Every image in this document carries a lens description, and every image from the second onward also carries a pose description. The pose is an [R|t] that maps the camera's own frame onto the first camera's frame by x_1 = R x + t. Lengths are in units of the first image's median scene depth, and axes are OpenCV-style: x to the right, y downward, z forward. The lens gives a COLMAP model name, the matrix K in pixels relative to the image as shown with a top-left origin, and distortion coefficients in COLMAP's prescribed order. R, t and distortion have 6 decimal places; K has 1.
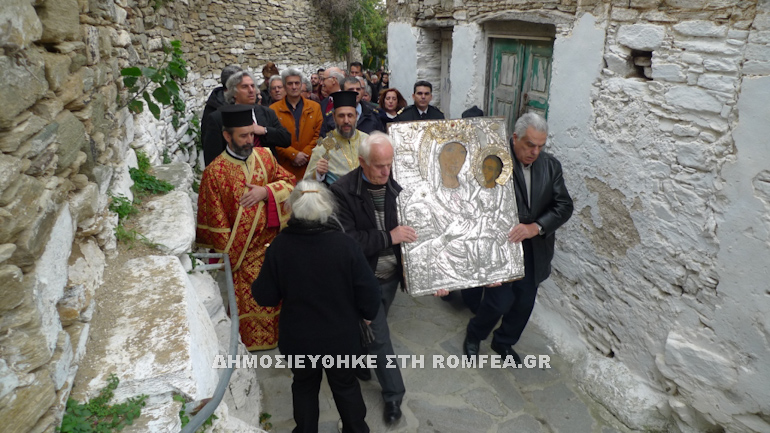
lens RADIAL K [[507.5, 0, 385.0], [0, 507.5, 216.5], [0, 0, 1]] dist [-0.035863, -0.003197]
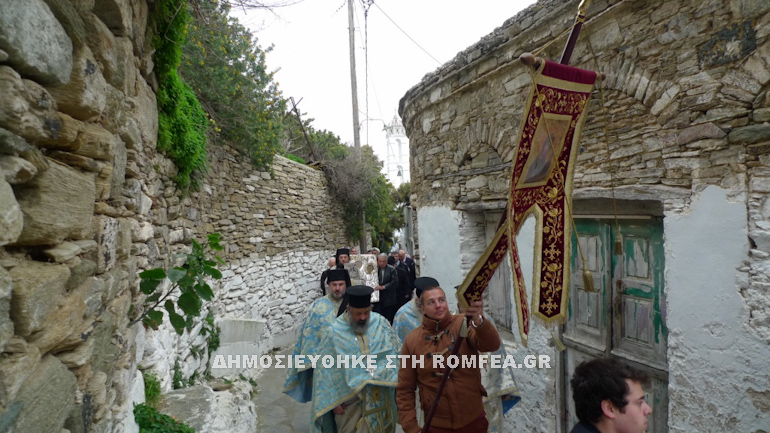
lens RADIAL K [[507.5, 0, 385.0], [0, 507.5, 216.5], [0, 0, 1]] dist [-0.035863, -0.003197]
pose [[0.999480, -0.031740, 0.005664, -0.120250], [0.031752, 0.938537, -0.343714, -0.074918], [0.005593, 0.343716, 0.939057, 0.196763]]
